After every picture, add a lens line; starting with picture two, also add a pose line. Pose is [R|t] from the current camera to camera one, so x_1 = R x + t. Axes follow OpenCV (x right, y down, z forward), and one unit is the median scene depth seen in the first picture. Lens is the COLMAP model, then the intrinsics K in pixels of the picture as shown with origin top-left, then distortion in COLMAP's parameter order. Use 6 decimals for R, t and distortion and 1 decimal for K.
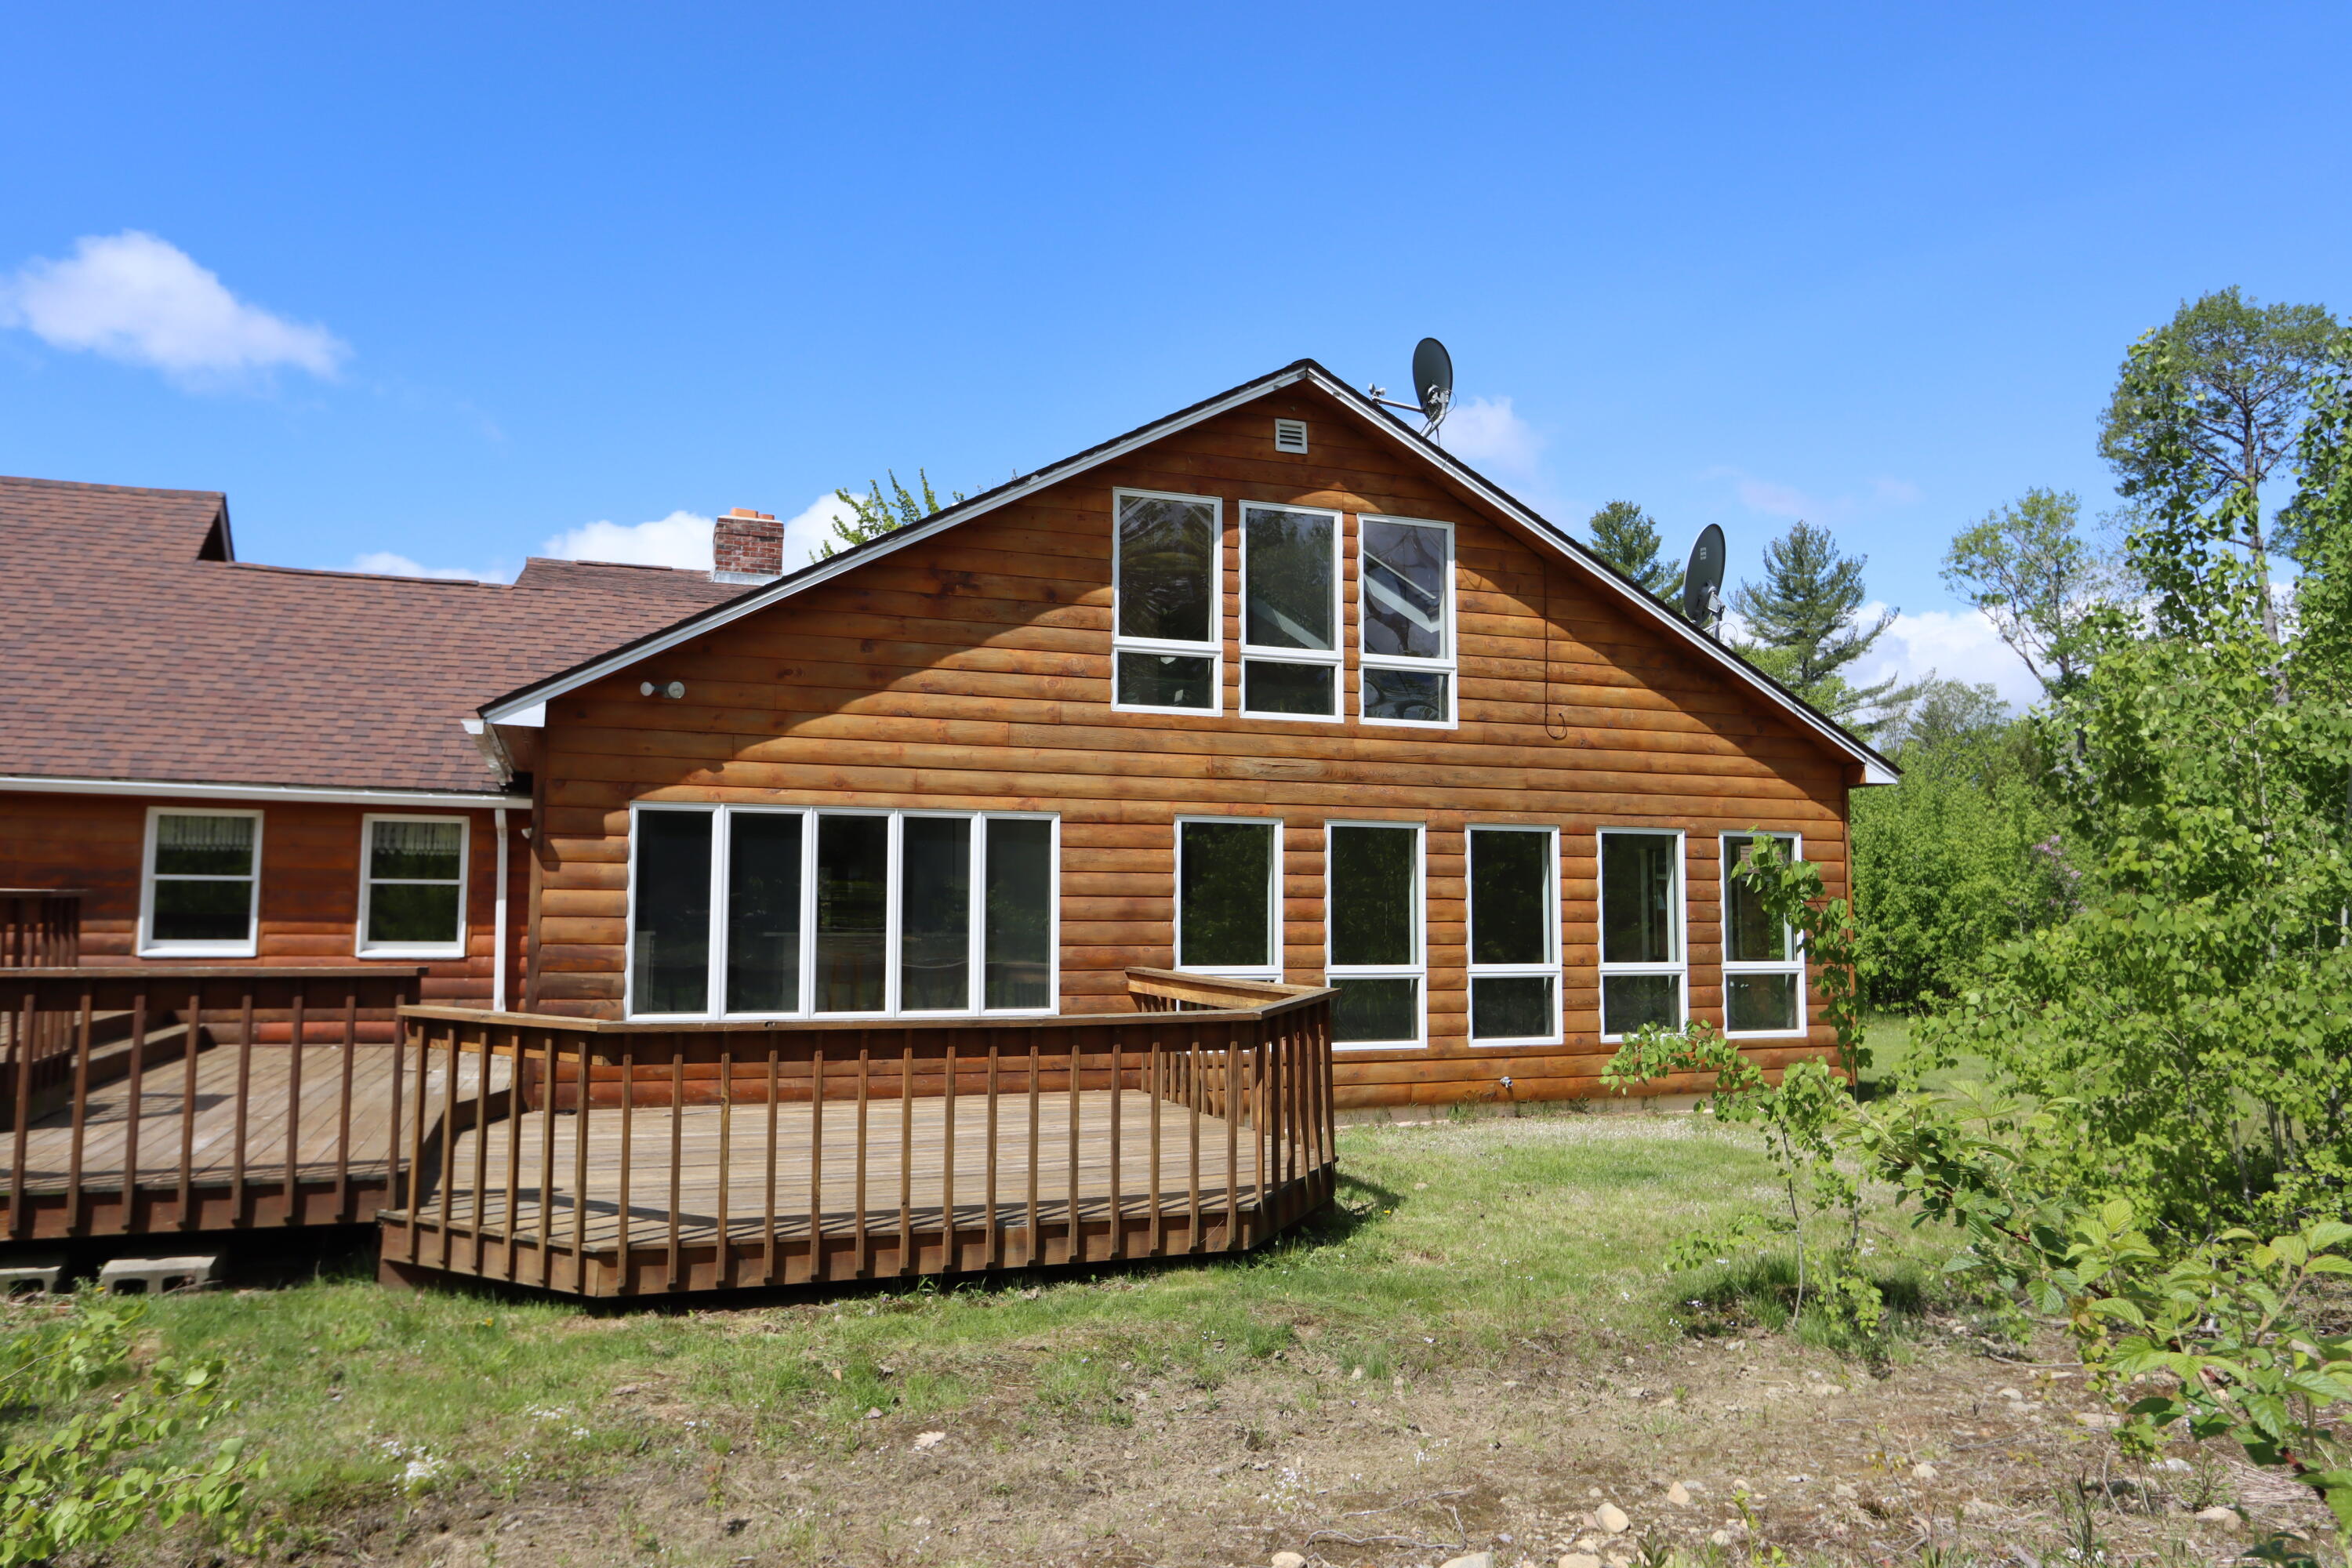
lens RADIAL K [[1598.4, 0, 1176.0], [0, 1598.4, 784.0], [0, 0, 1]] dist [-0.004667, 0.030268]
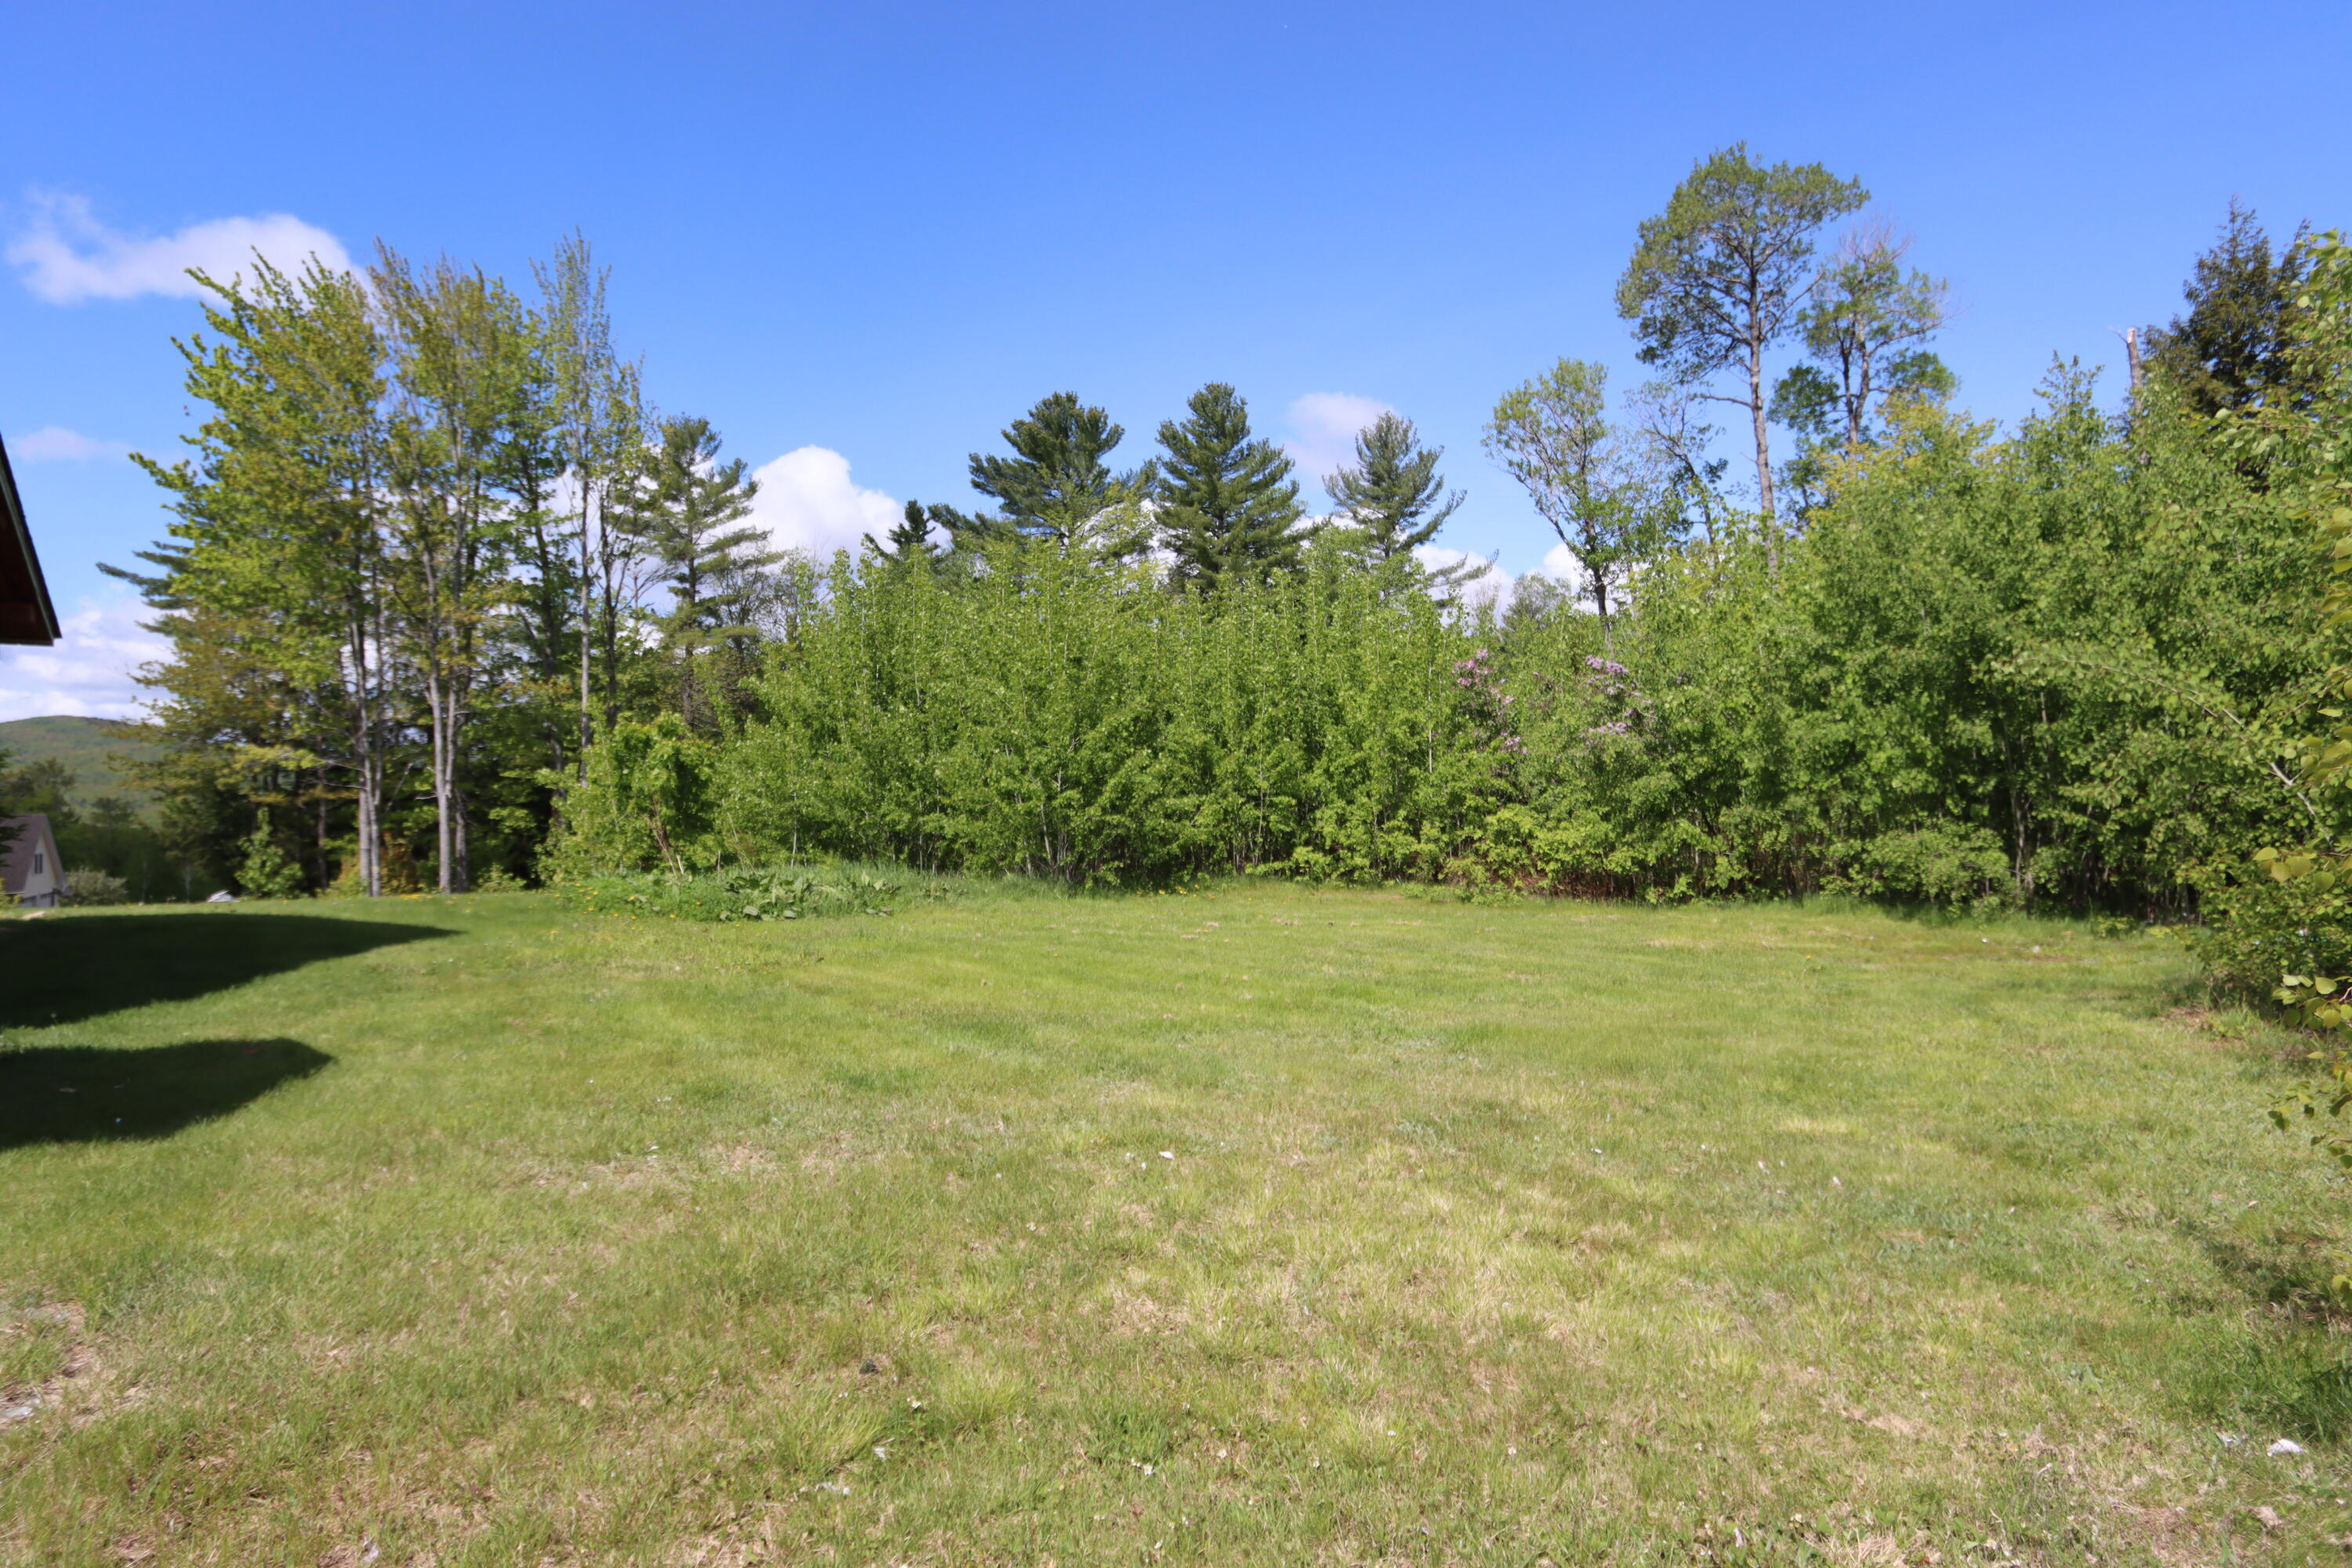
lens RADIAL K [[1247.3, 0, 1161.3], [0, 1247.3, 773.6], [0, 0, 1]] dist [-0.015438, -0.000934]
pose [[0.992349, 0.002113, 0.123443, 2.708845], [-0.011135, 0.997311, 0.072439, 0.410303], [-0.122958, -0.073260, 0.989704, 3.343346]]
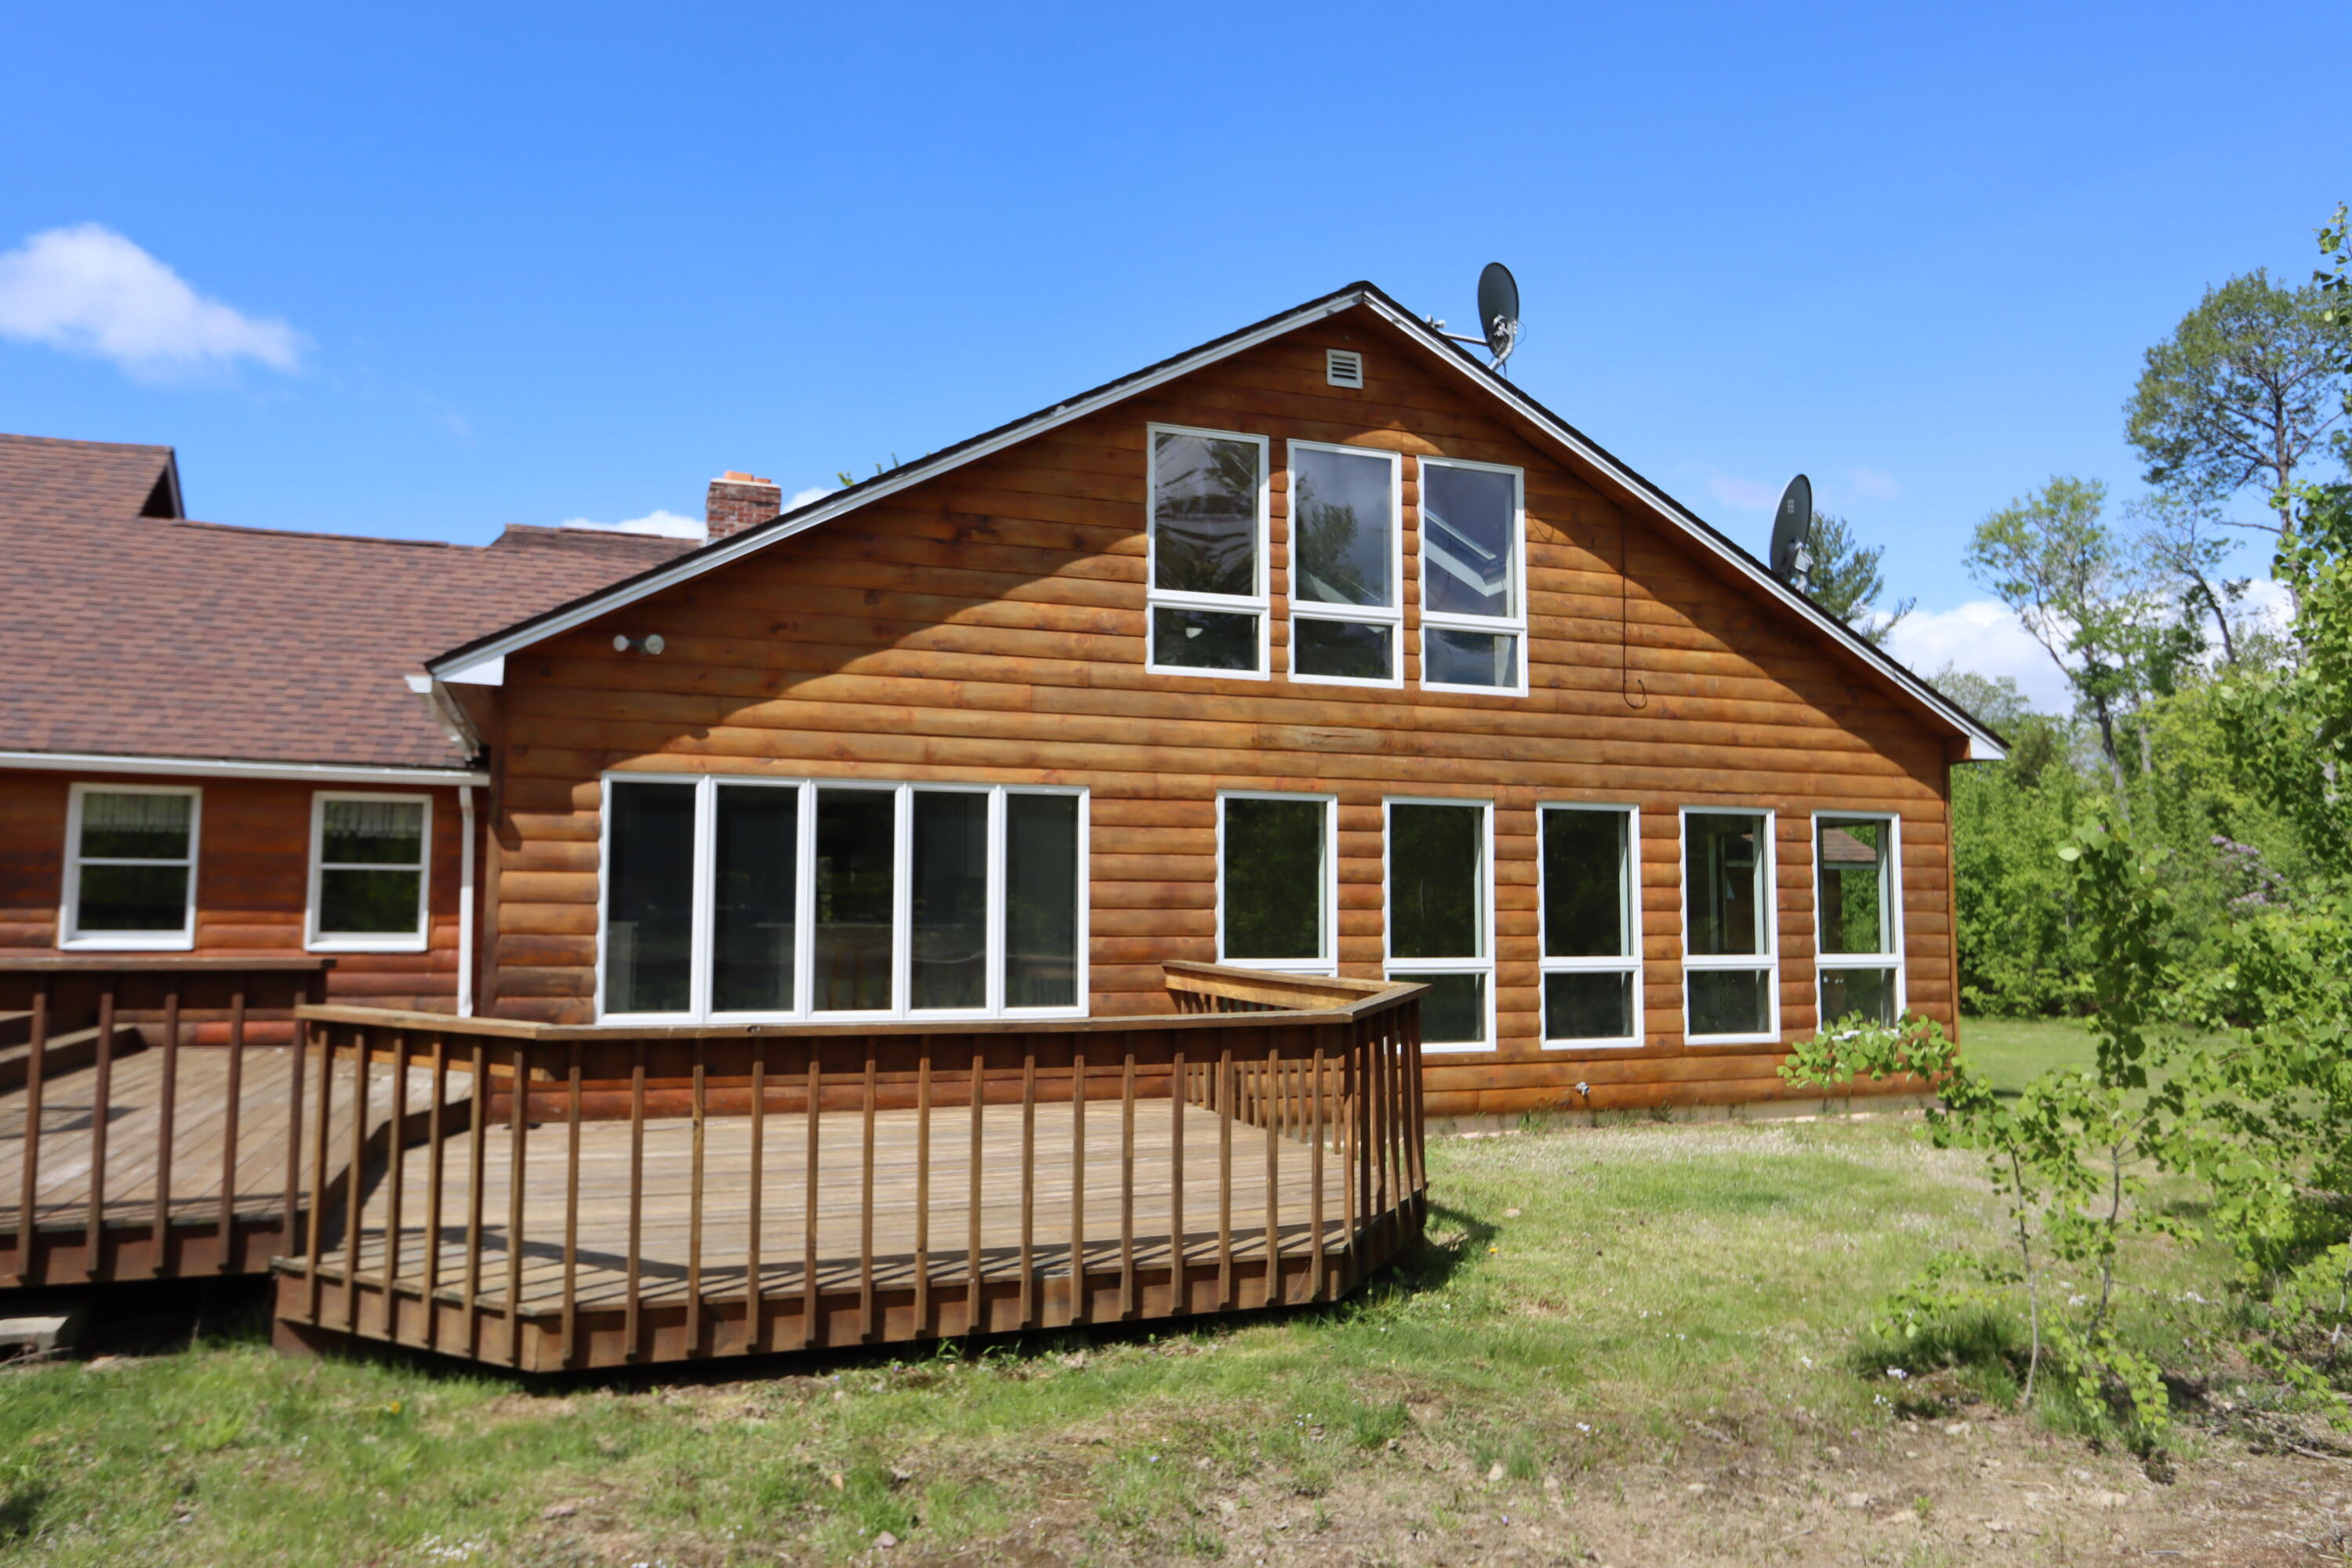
lens RADIAL K [[1620.0, 0, 1185.1], [0, 1620.0, 776.8], [0, 0, 1]] dist [-0.001700, 0.021479]
pose [[0.999998, -0.000104, 0.001875, -0.020100], [0.000105, 1.000000, -0.000576, 0.012539], [-0.001875, 0.000576, 0.999998, 0.095738]]
